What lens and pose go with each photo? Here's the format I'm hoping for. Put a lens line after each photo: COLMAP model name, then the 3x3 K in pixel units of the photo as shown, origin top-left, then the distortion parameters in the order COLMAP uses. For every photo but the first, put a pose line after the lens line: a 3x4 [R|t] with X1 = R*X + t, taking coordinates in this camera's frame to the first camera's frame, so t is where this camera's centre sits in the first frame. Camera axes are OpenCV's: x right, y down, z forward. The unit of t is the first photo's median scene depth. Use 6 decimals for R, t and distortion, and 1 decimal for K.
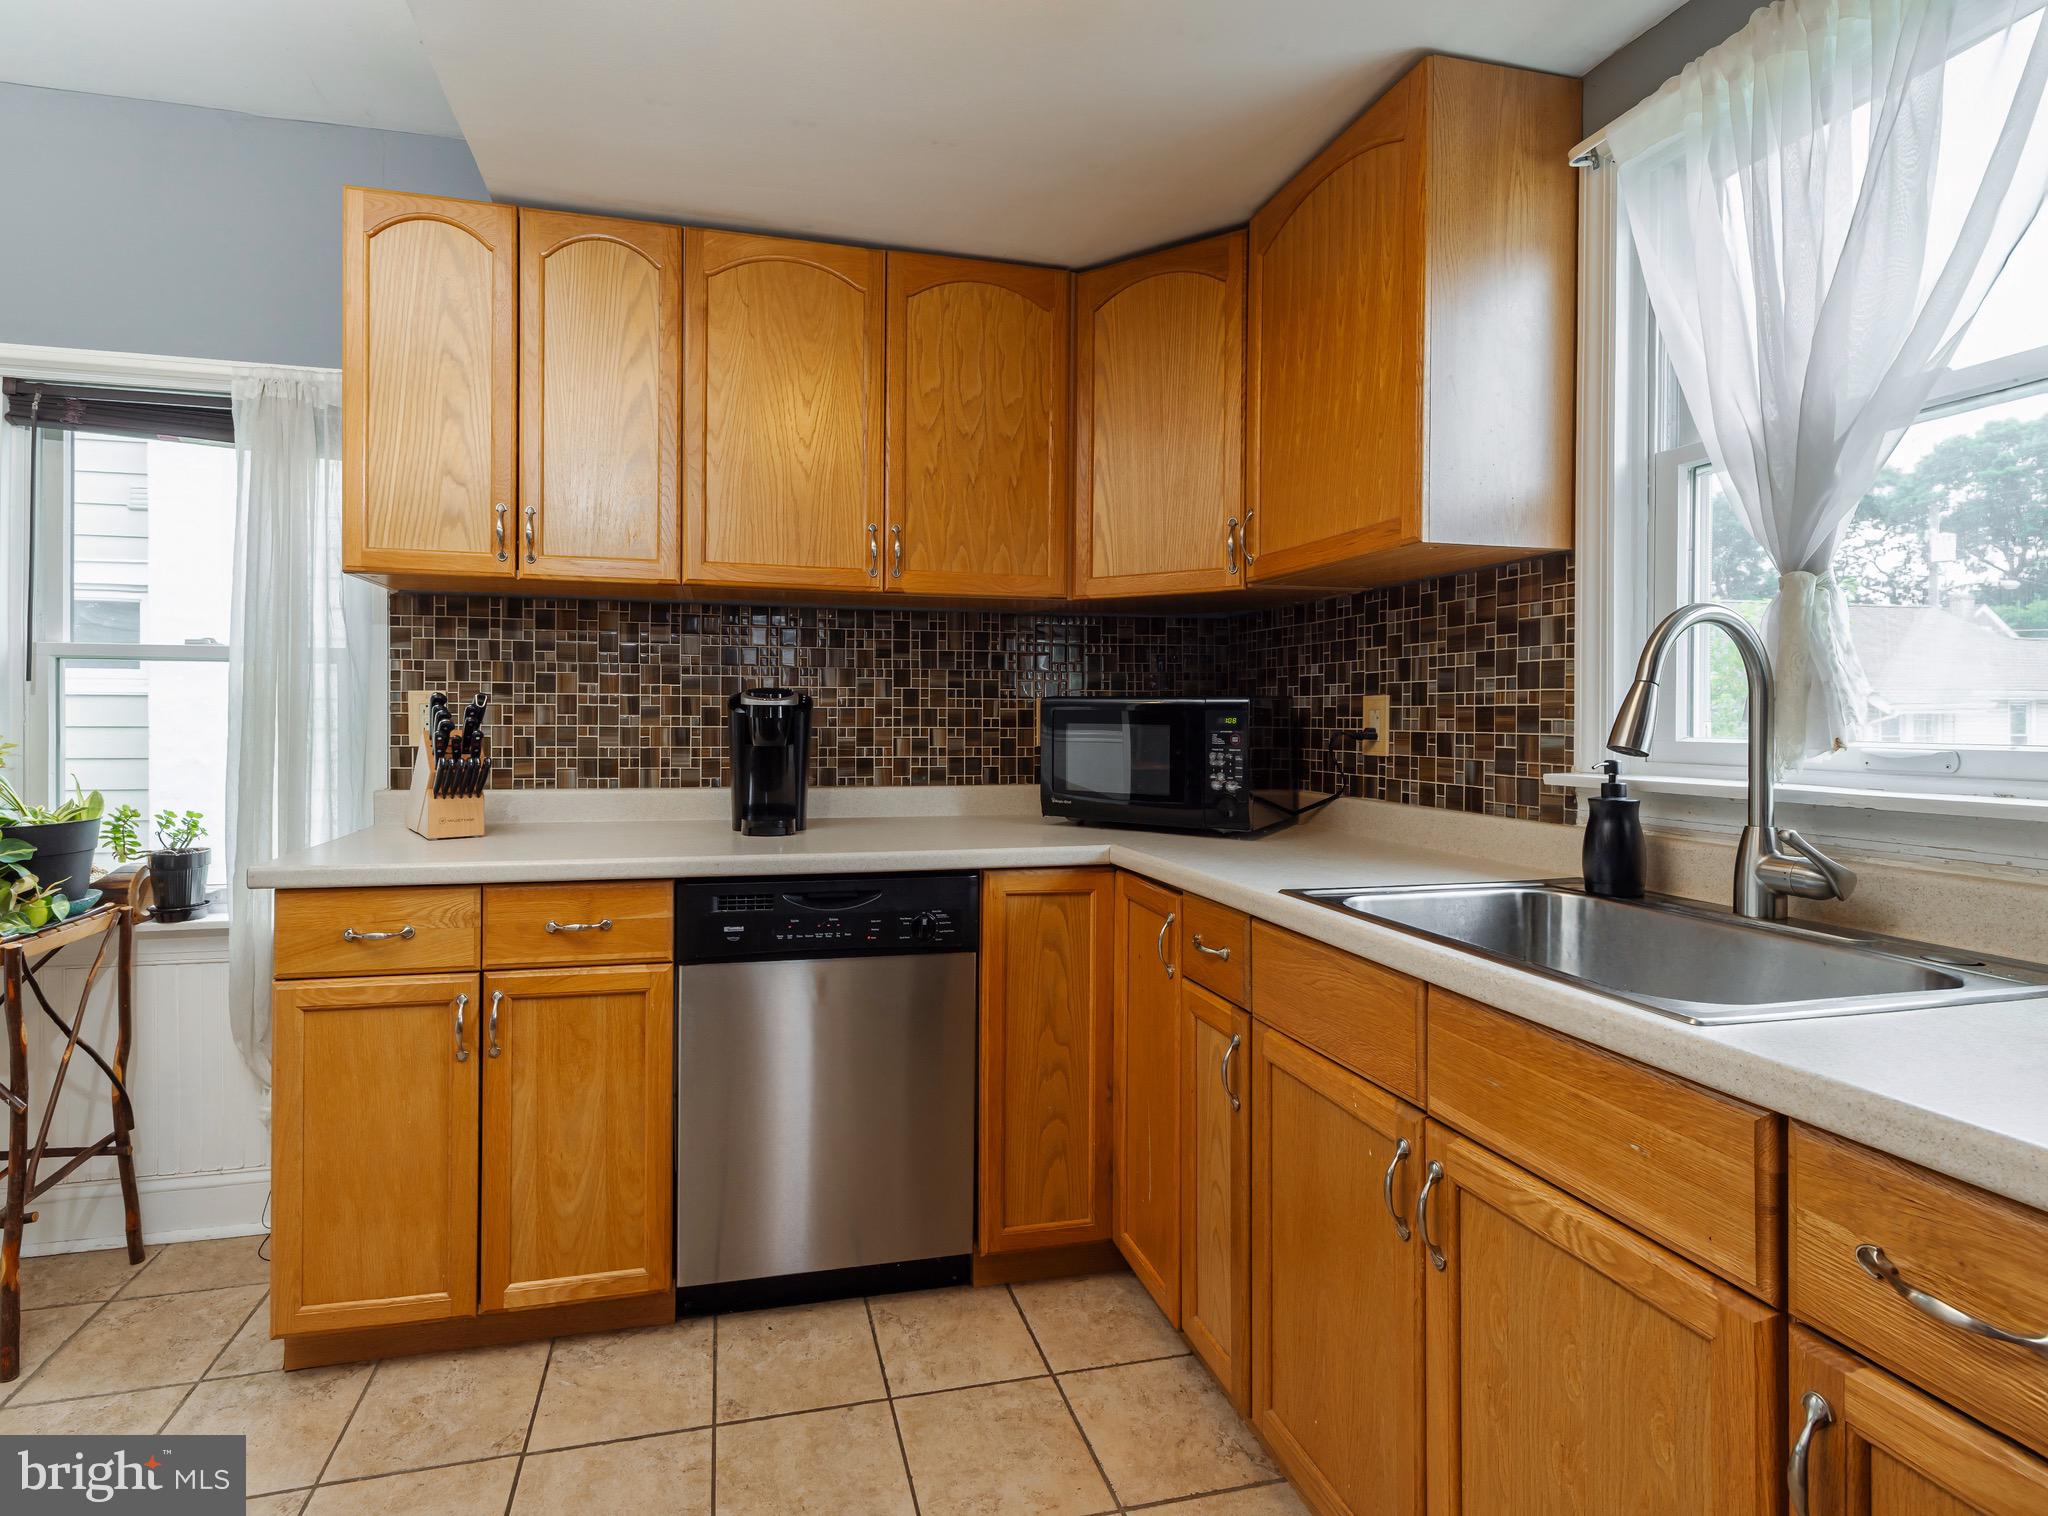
lens RADIAL K [[831.9, 0, 895.8], [0, 831.9, 709.2], [0, 0, 1]] dist [0.003678, 0.000151]
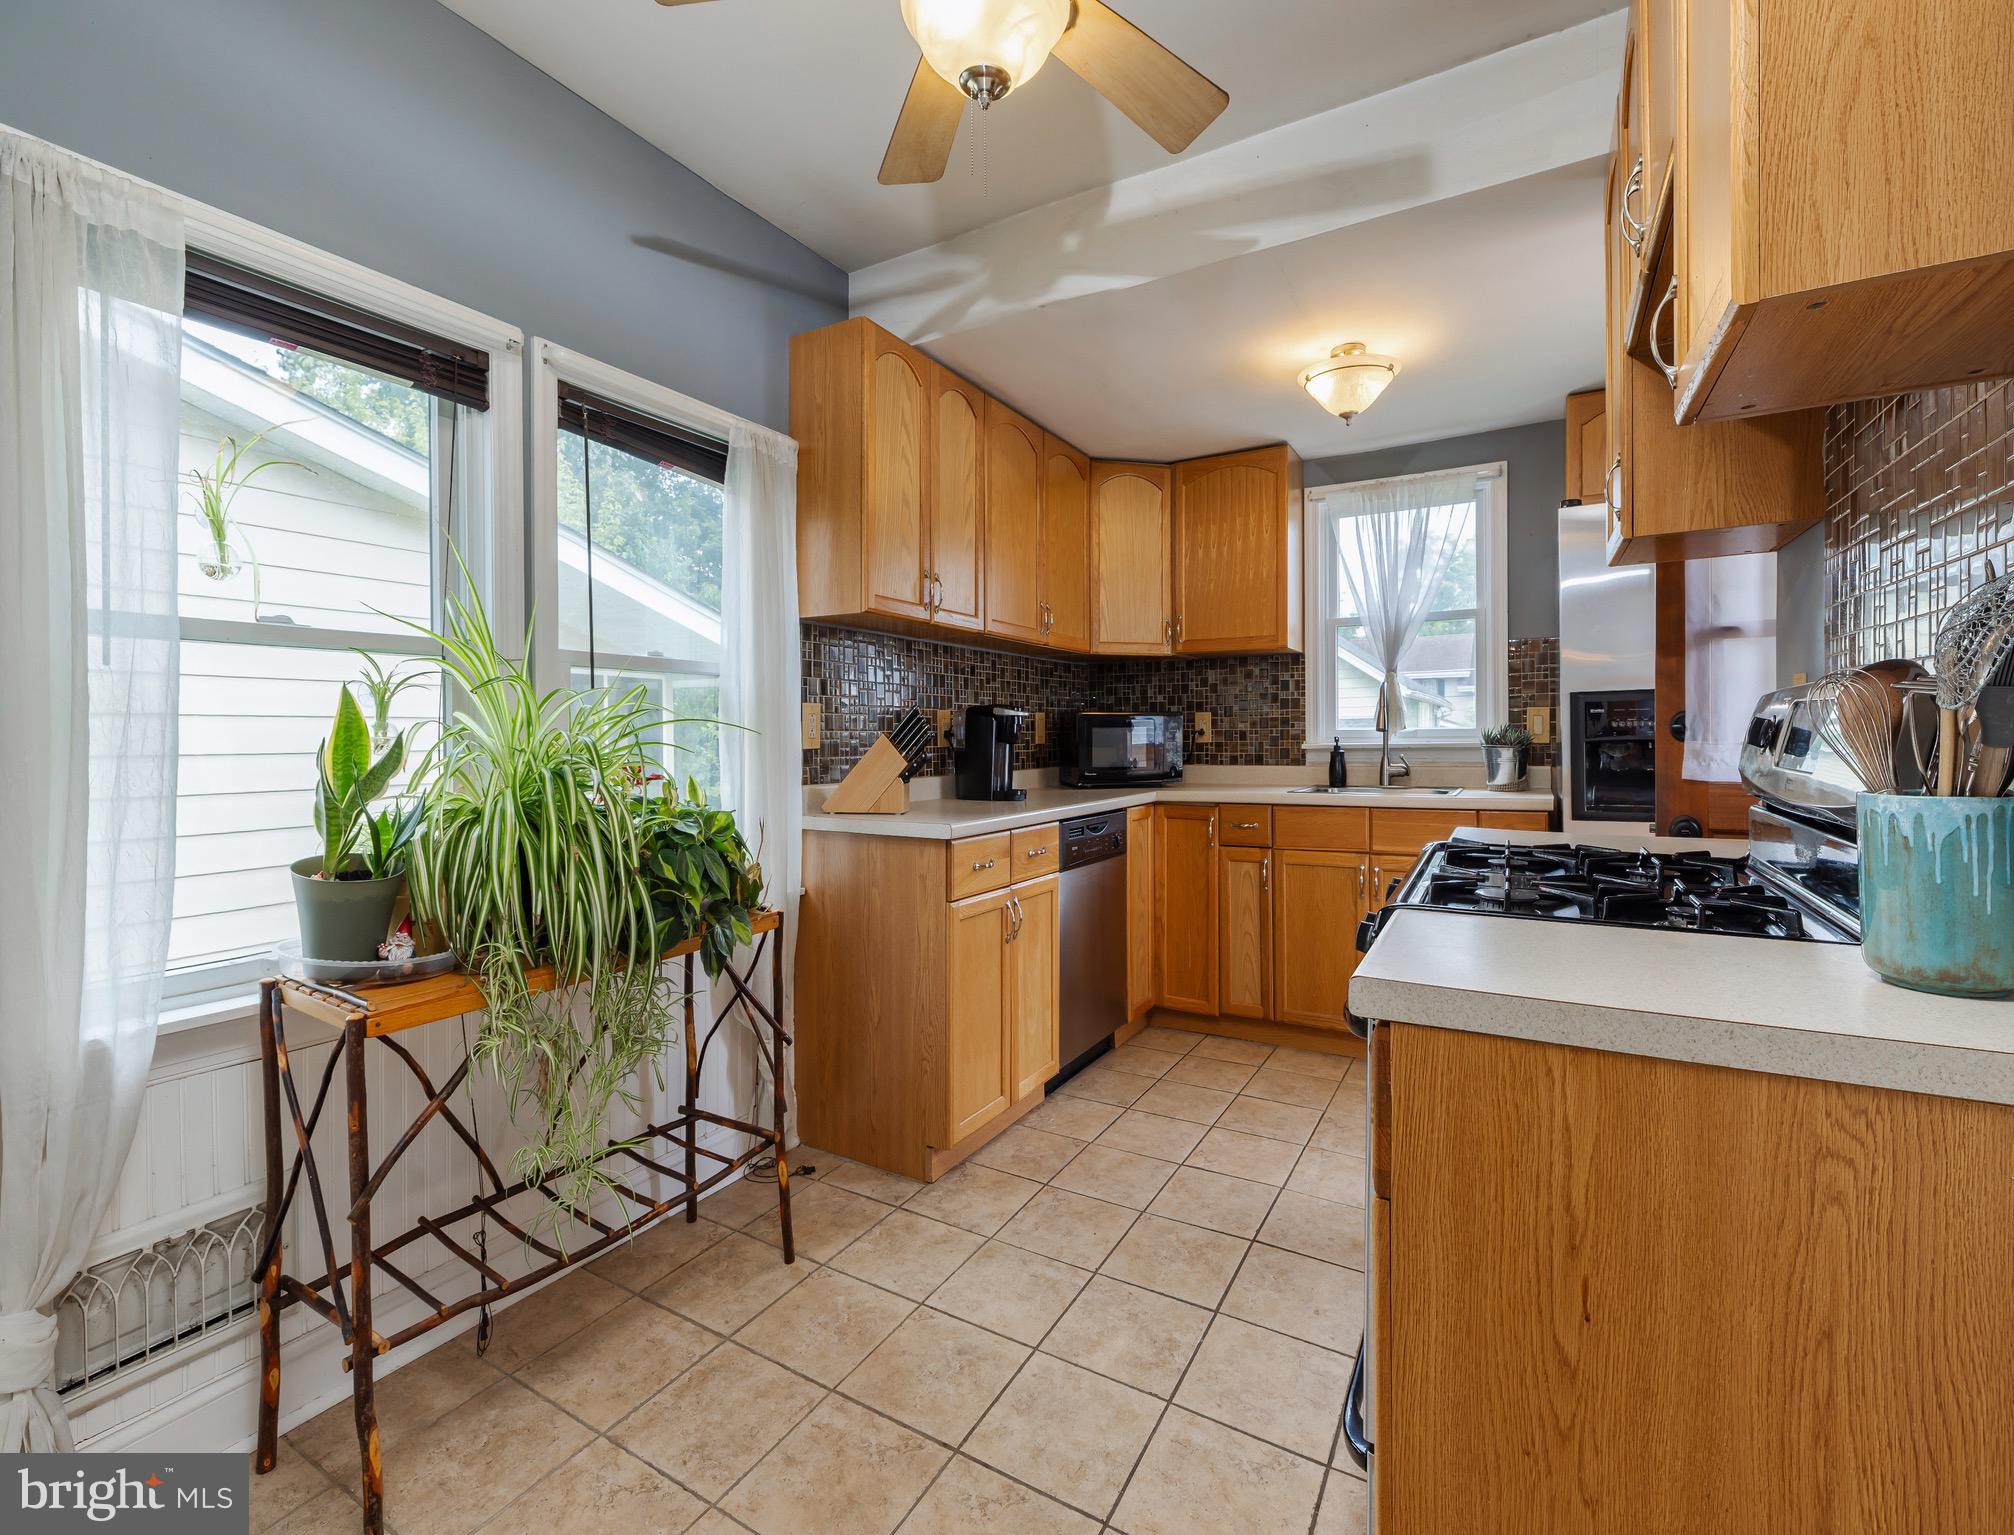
lens RADIAL K [[889.8, 0, 1014.8], [0, 889.8, 732.7], [0, 0, 1]] dist [-0.001436, -0.000019]
pose [[0.670003, -0.012311, 0.742257, -1.403229], [0.010648, 0.999919, 0.006974, 0.013647], [-0.742282, 0.003231, 0.670079, -0.097046]]
